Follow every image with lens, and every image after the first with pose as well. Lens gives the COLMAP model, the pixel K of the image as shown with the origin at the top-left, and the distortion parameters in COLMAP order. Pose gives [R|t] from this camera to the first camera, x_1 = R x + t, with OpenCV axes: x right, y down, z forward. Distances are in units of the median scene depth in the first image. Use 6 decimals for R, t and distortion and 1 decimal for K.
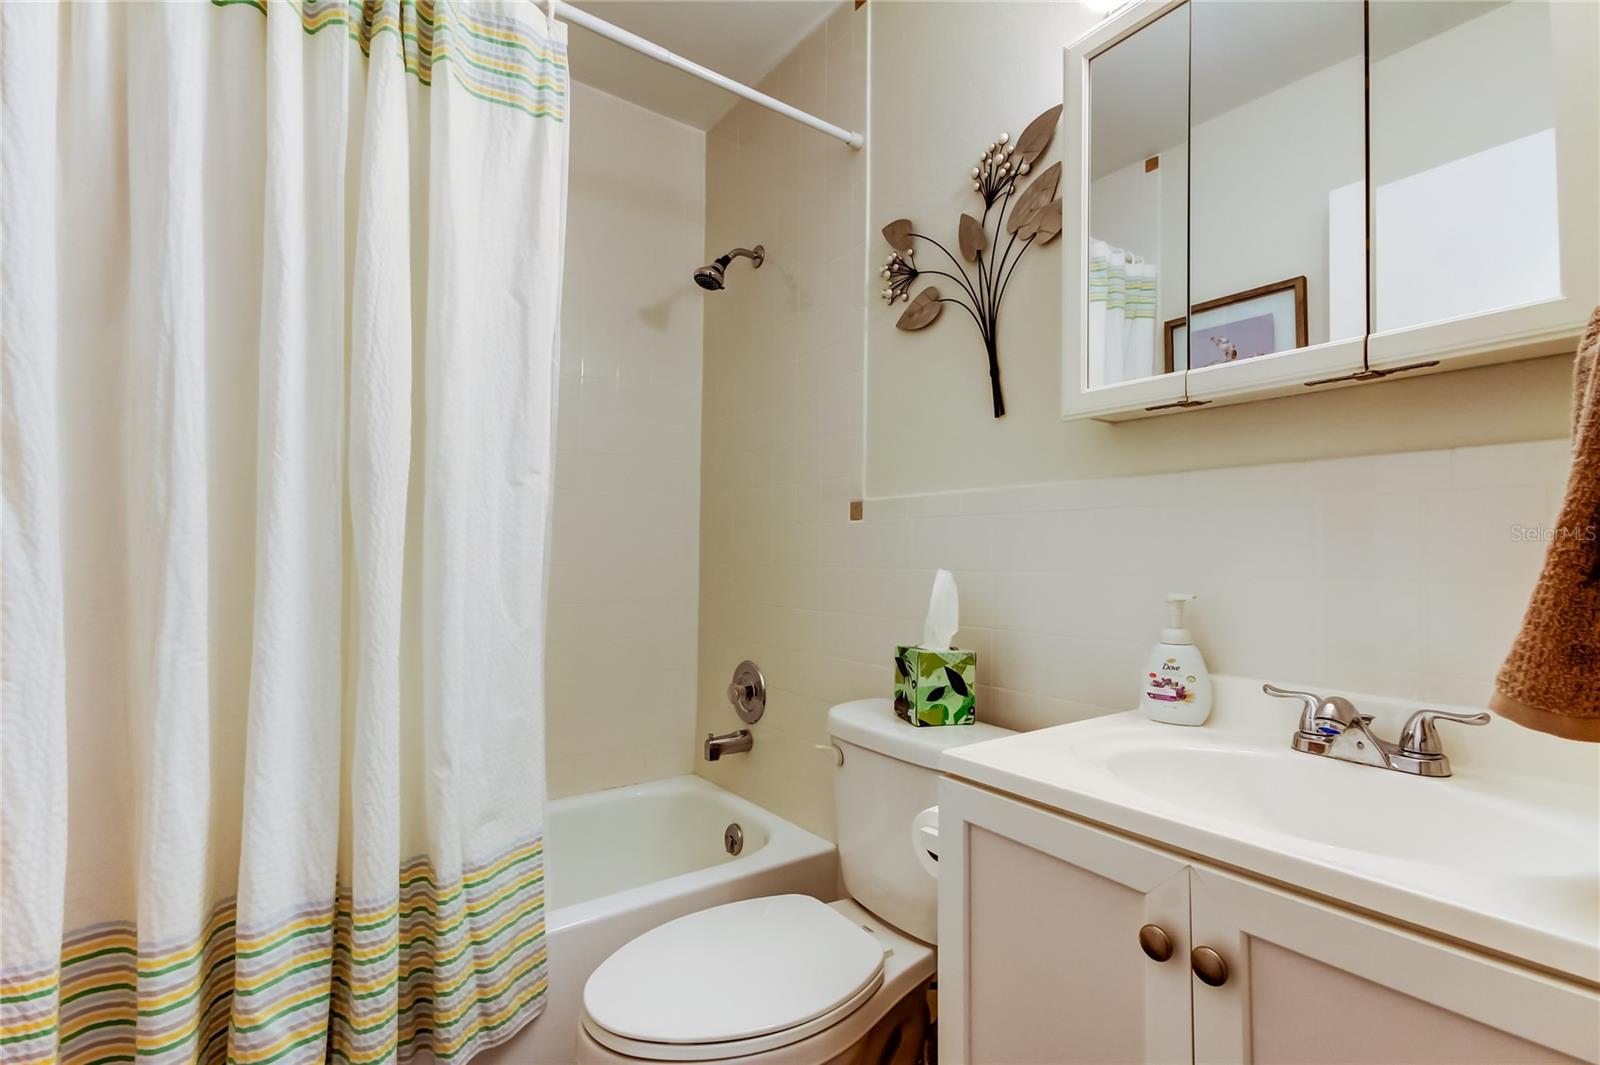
lens RADIAL K [[745.4, 0, 800.0], [0, 745.4, 532.5], [0, 0, 1]] dist [-0.002366, -0.000551]
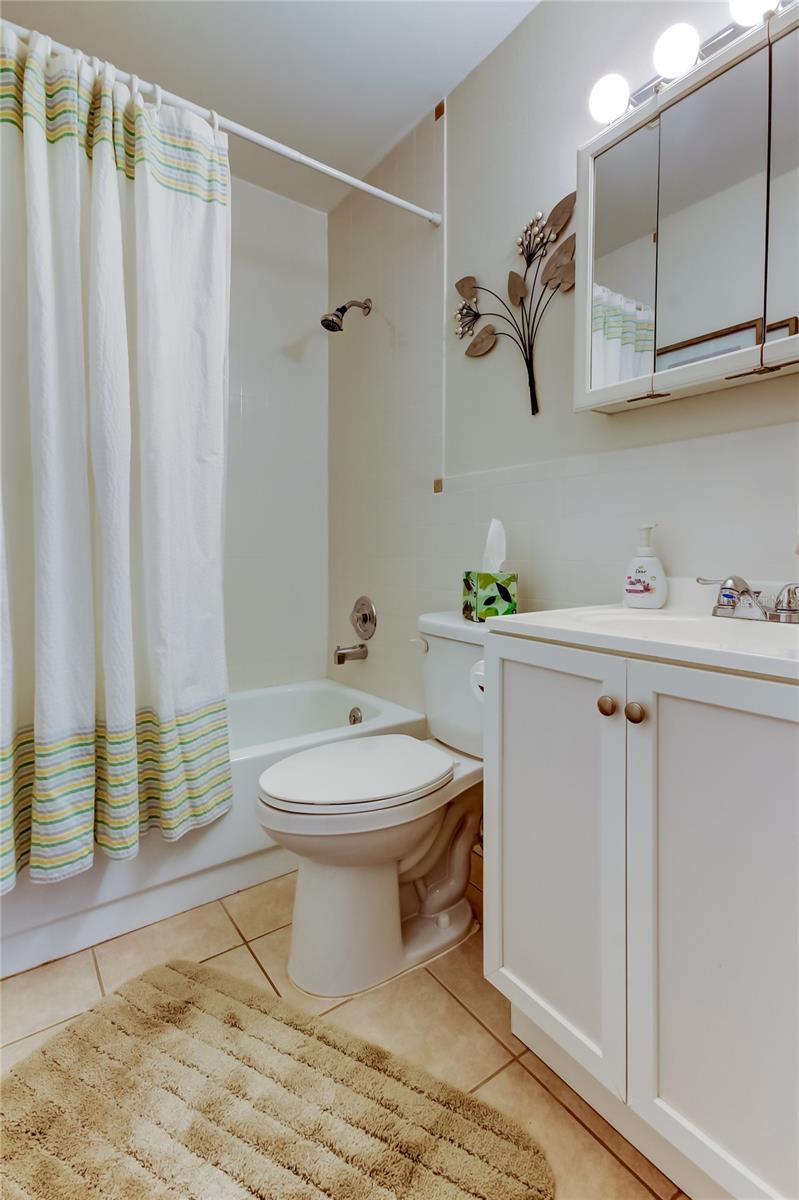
lens RADIAL K [[559.1, 0, 407.3], [0, 559.1, 551.5], [0, 0, 1]] dist [-0.002366, -0.000551]
pose [[0.999914, -0.010789, 0.007397, 0.011321], [0.010413, 0.998737, 0.049148, 0.062971], [-0.007918, -0.049067, 0.998764, -0.105505]]
